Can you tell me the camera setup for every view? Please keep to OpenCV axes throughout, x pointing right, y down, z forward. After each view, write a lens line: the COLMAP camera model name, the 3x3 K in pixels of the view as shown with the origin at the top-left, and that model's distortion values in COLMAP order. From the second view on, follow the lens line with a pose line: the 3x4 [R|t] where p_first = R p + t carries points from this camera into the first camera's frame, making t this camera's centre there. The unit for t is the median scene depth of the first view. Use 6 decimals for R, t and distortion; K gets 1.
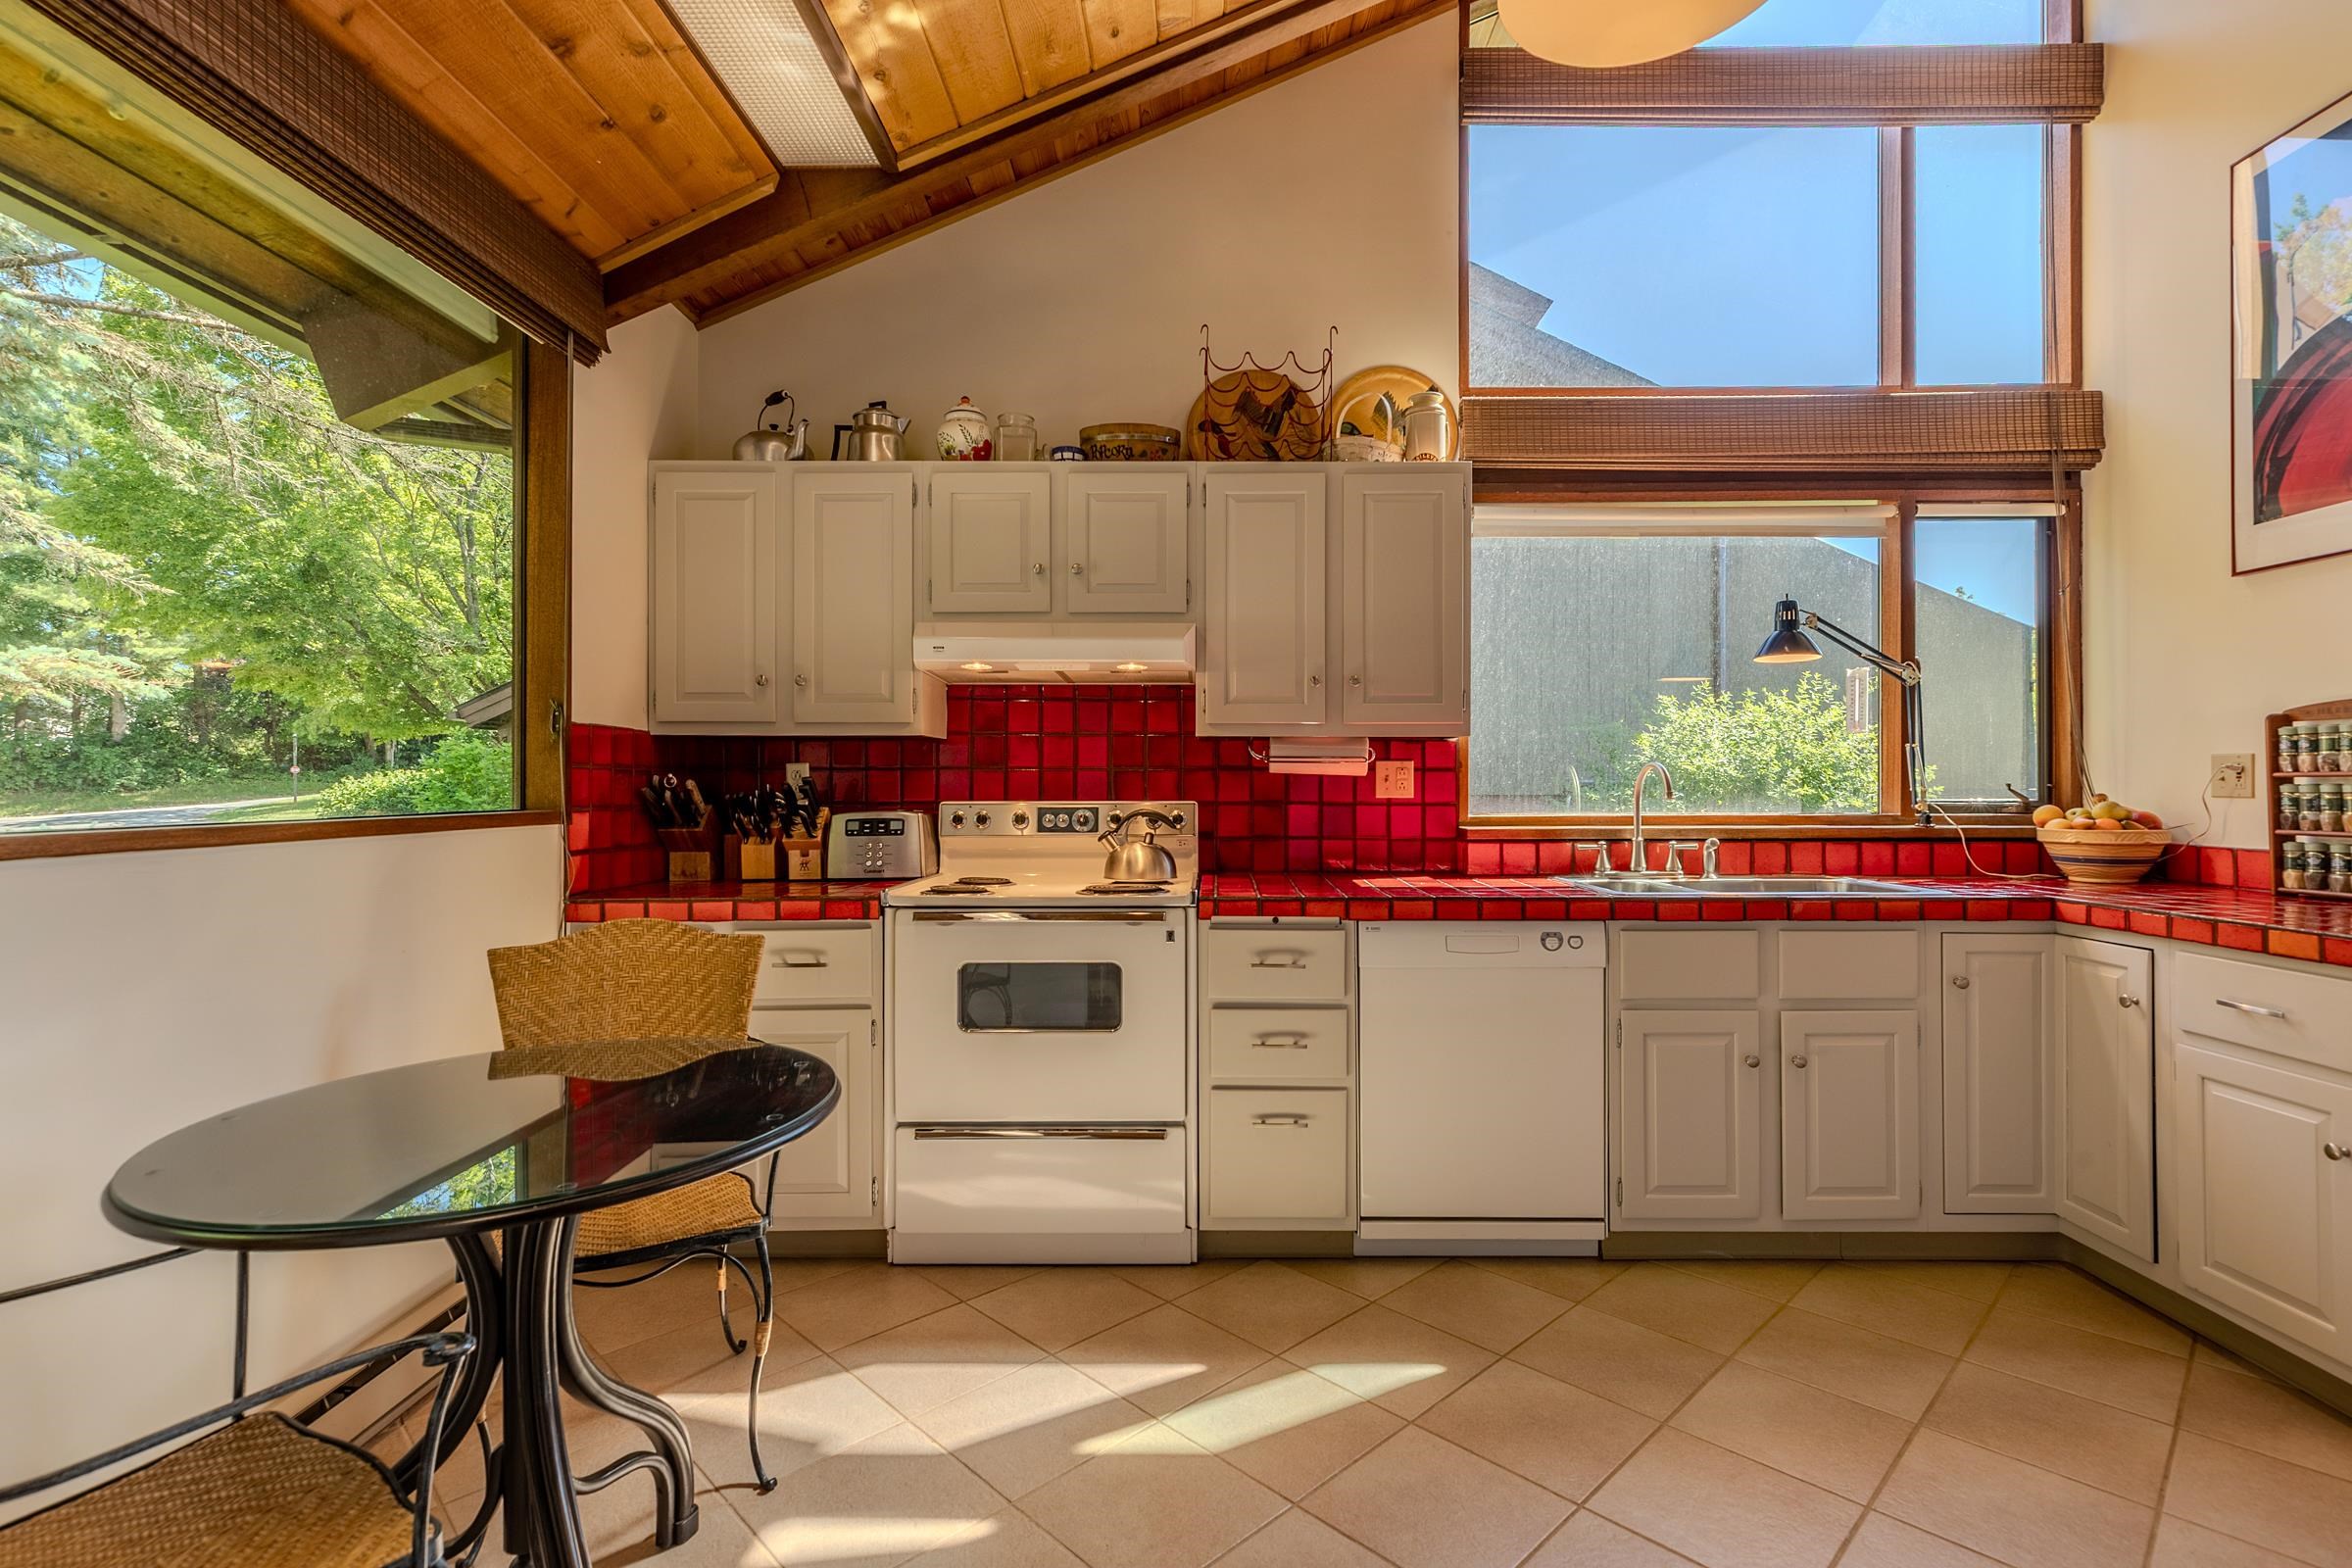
lens RADIAL K [[1063.7, 0, 1182.8], [0, 1063.7, 750.9], [0, 0, 1]] dist [0.000028, 0.000529]
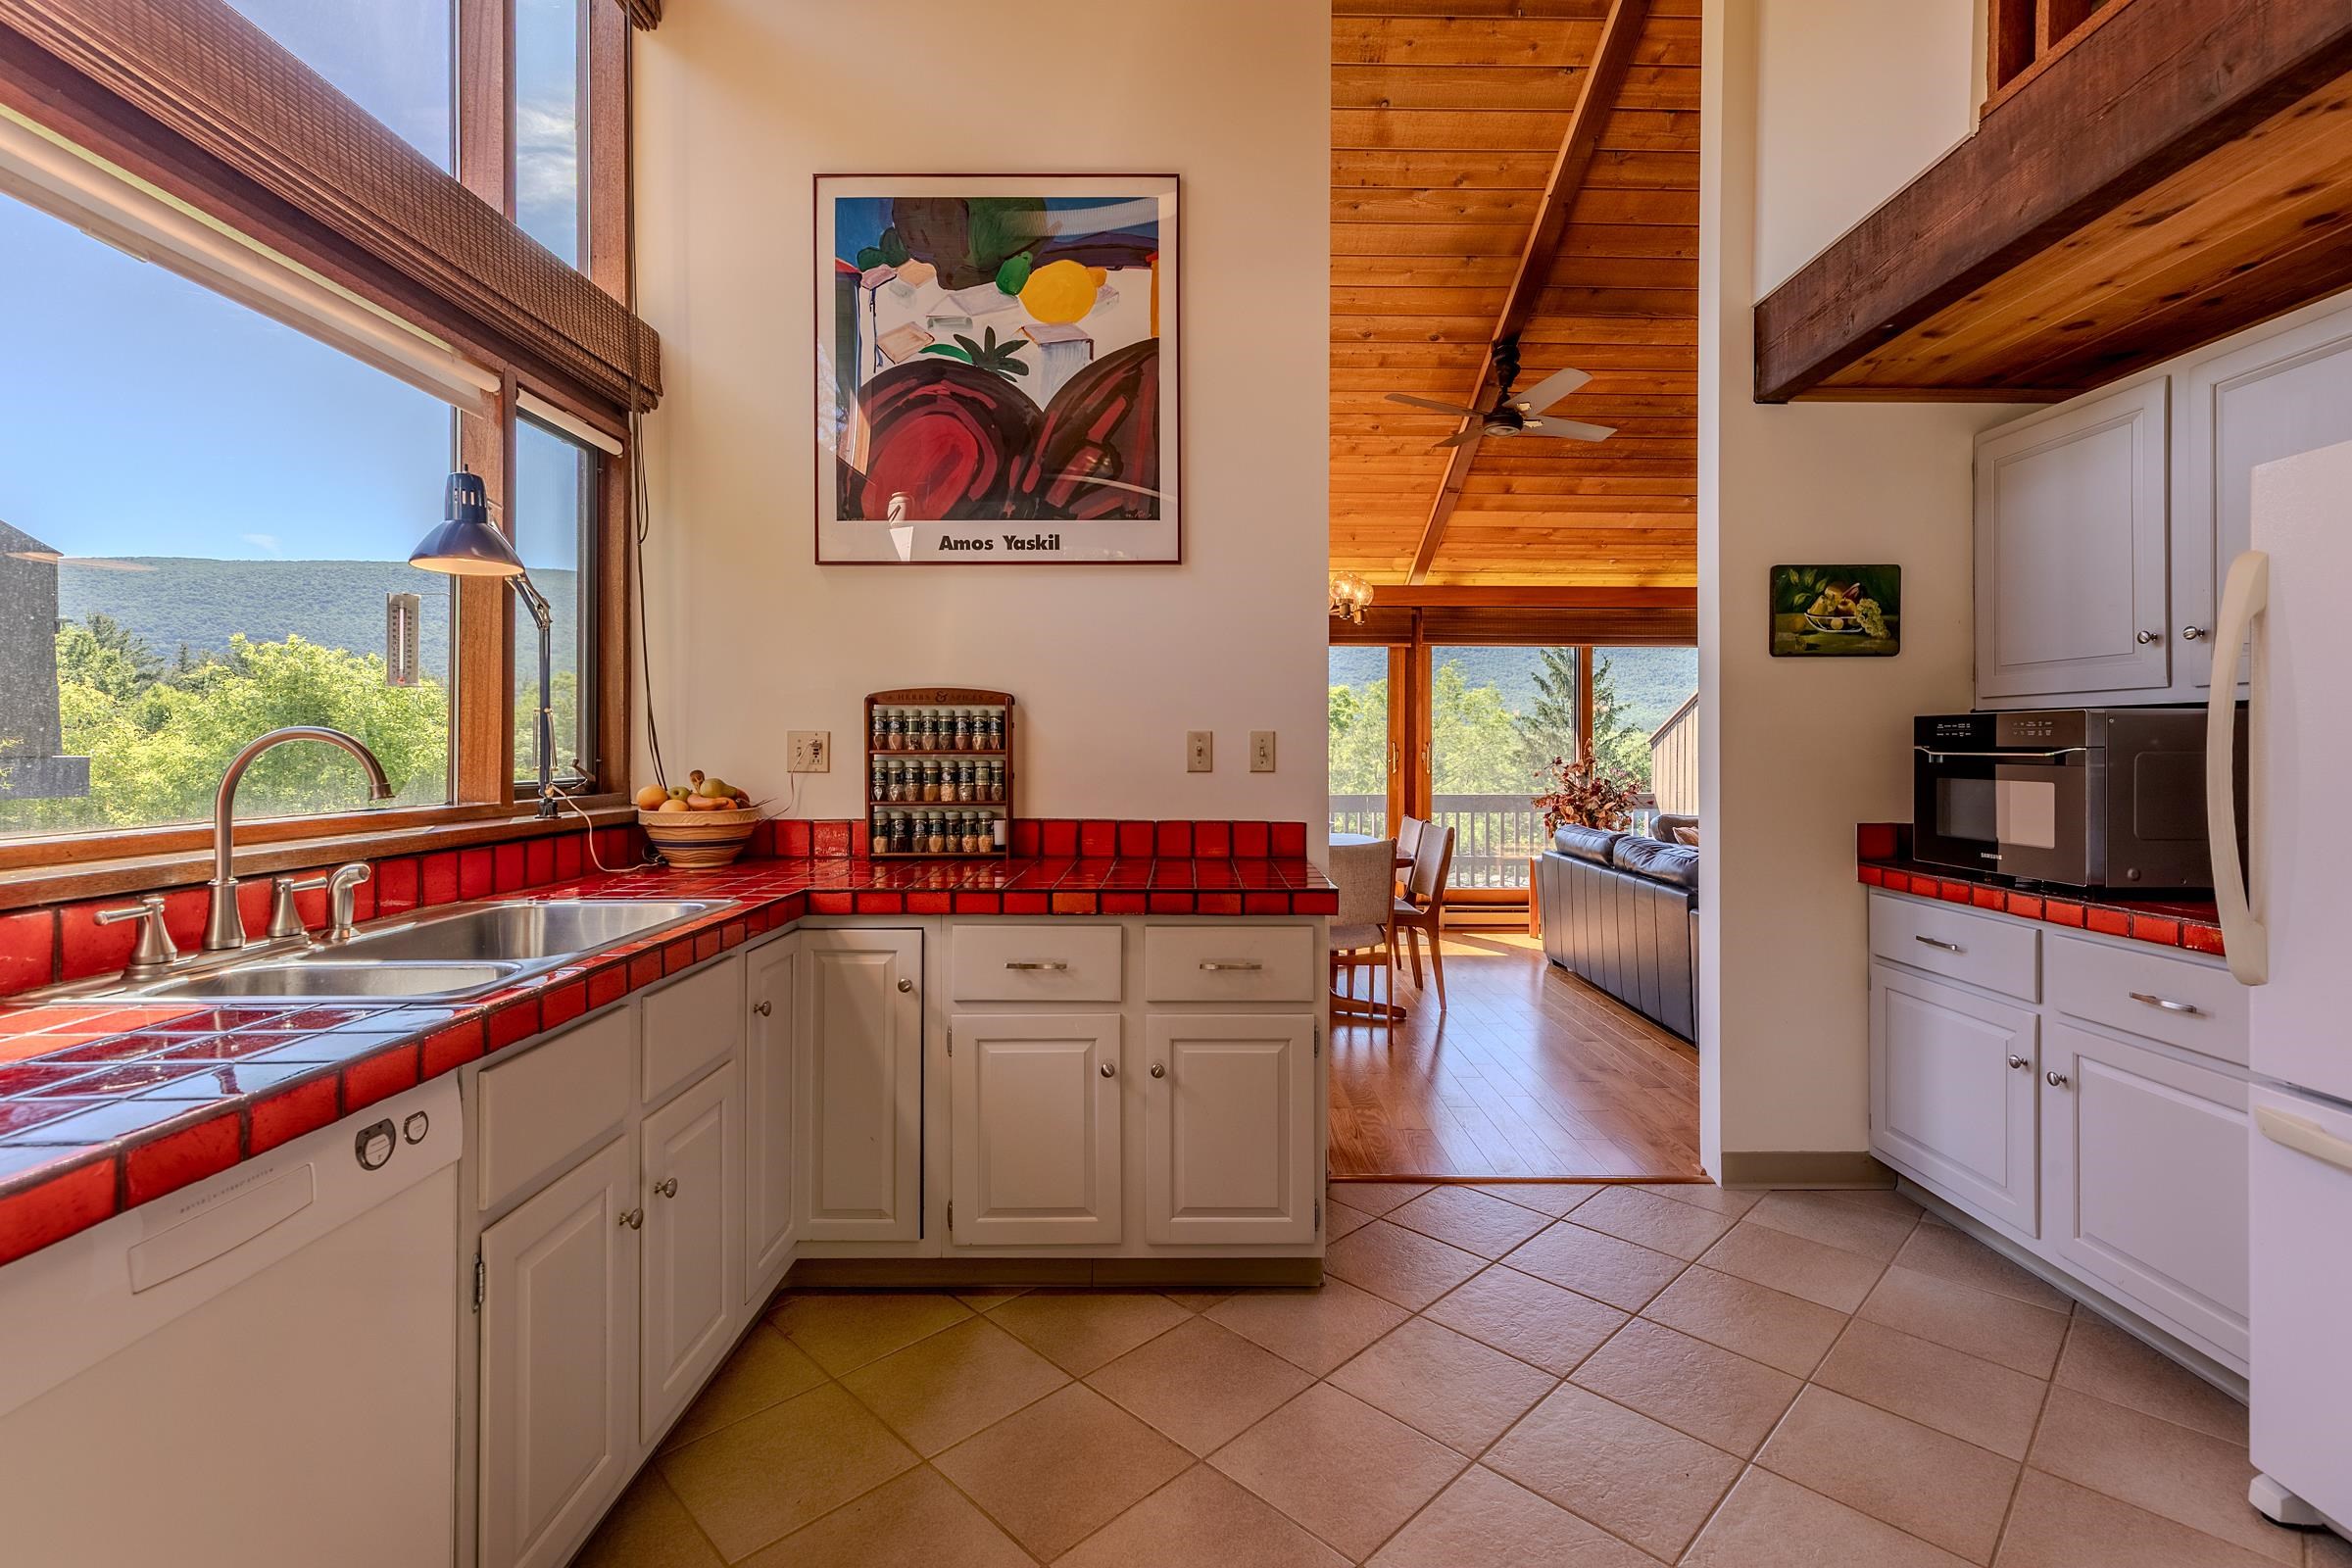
lens RADIAL K [[1063.7, 0, 1182.8], [0, 1063.7, 750.9], [0, 0, 1]] dist [0.000028, 0.000529]
pose [[-0.016358, -0.001234, 0.999865, -0.086203], [-0.033111, 0.999451, 0.000692, 0.009909], [-0.999318, -0.033095, -0.016390, 0.703501]]
